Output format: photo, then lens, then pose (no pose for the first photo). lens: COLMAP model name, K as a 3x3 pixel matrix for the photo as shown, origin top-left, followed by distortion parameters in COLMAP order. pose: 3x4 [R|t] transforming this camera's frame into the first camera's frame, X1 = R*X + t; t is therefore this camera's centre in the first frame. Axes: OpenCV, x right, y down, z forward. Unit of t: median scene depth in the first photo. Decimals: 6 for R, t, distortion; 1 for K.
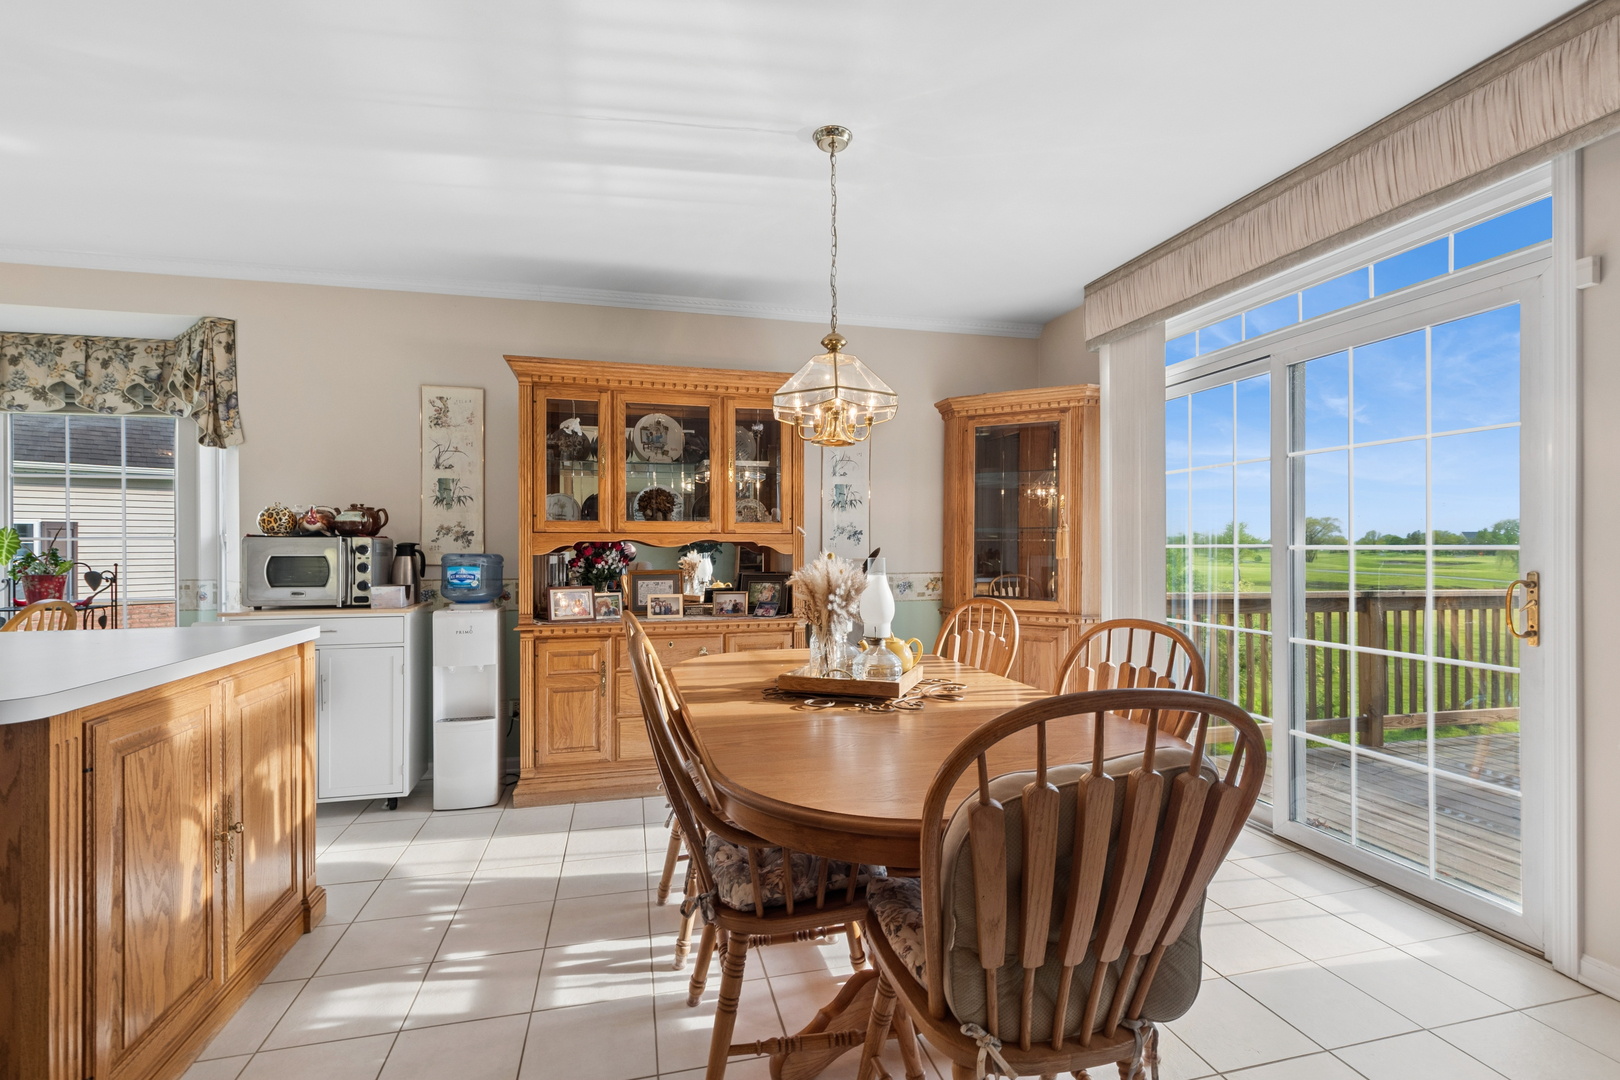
lens RADIAL K [[718.0, 0, 808.4], [0, 718.0, 548.9], [0, 0, 1]] dist [-0.001664, 0.000081]
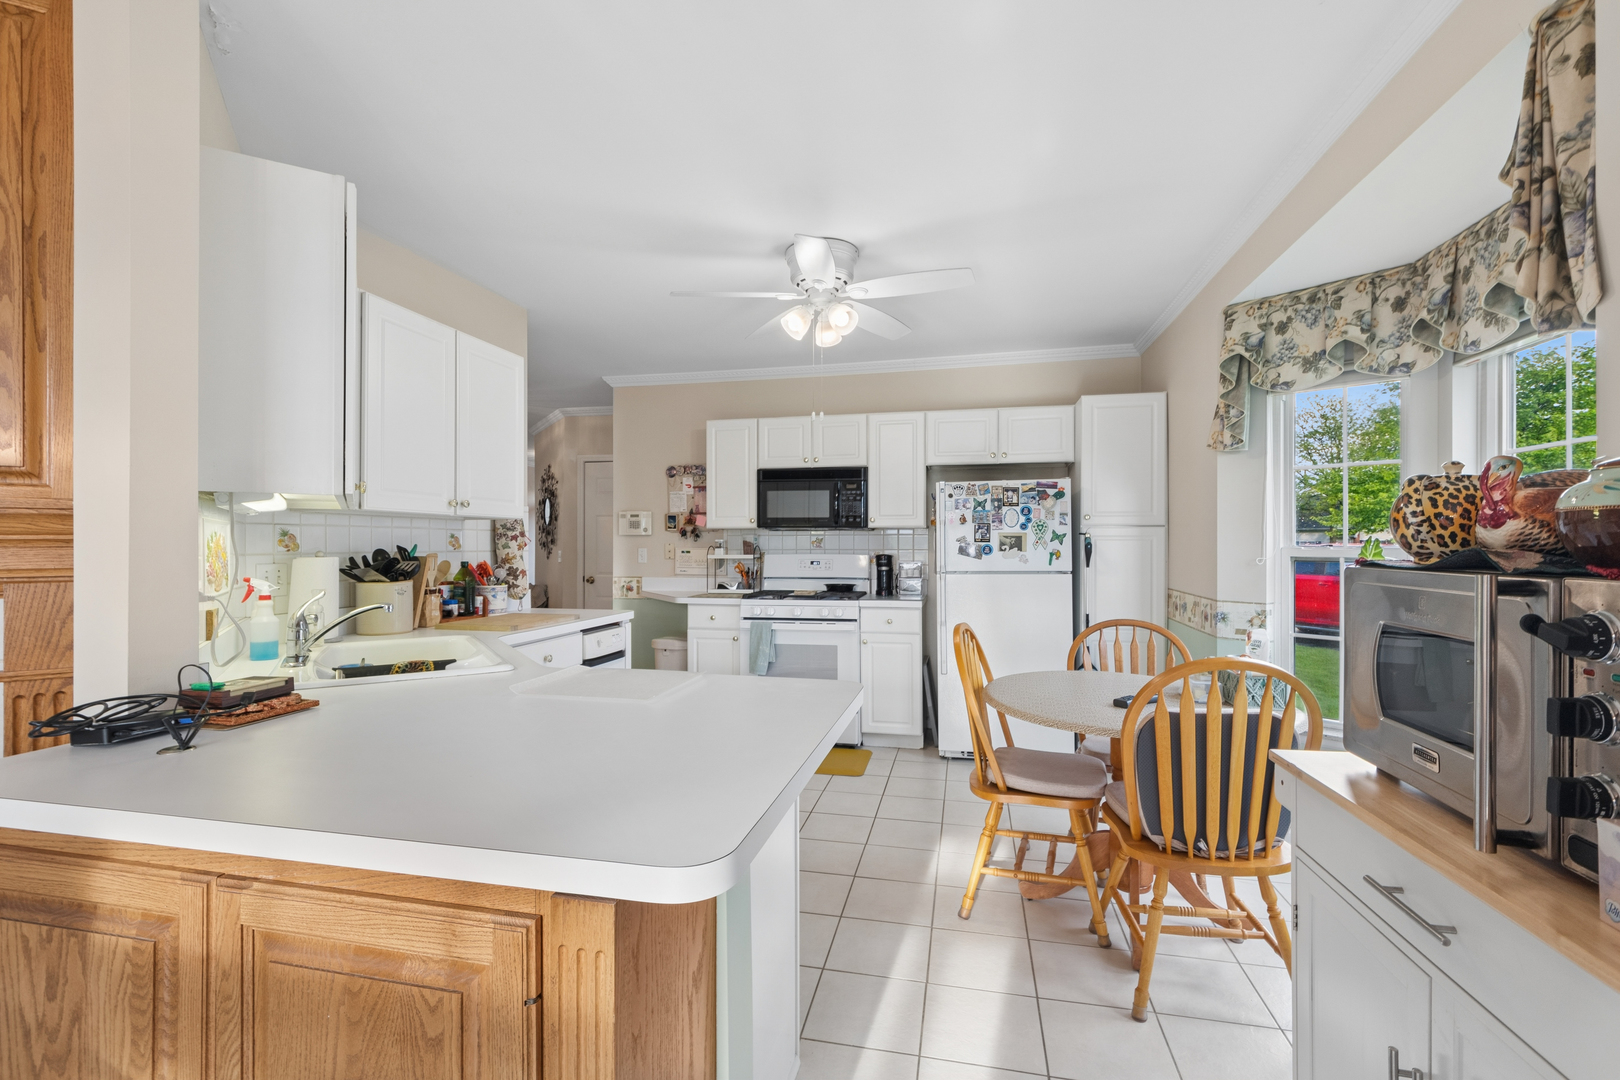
lens RADIAL K [[718.0, 0, 808.4], [0, 718.0, 548.9], [0, 0, 1]] dist [-0.001664, 0.000081]
pose [[-0.450690, 0.011976, -0.892600, -0.284107], [0.000442, 0.999913, 0.013193, -0.028431], [0.892681, 0.005552, -0.450656, 0.808240]]
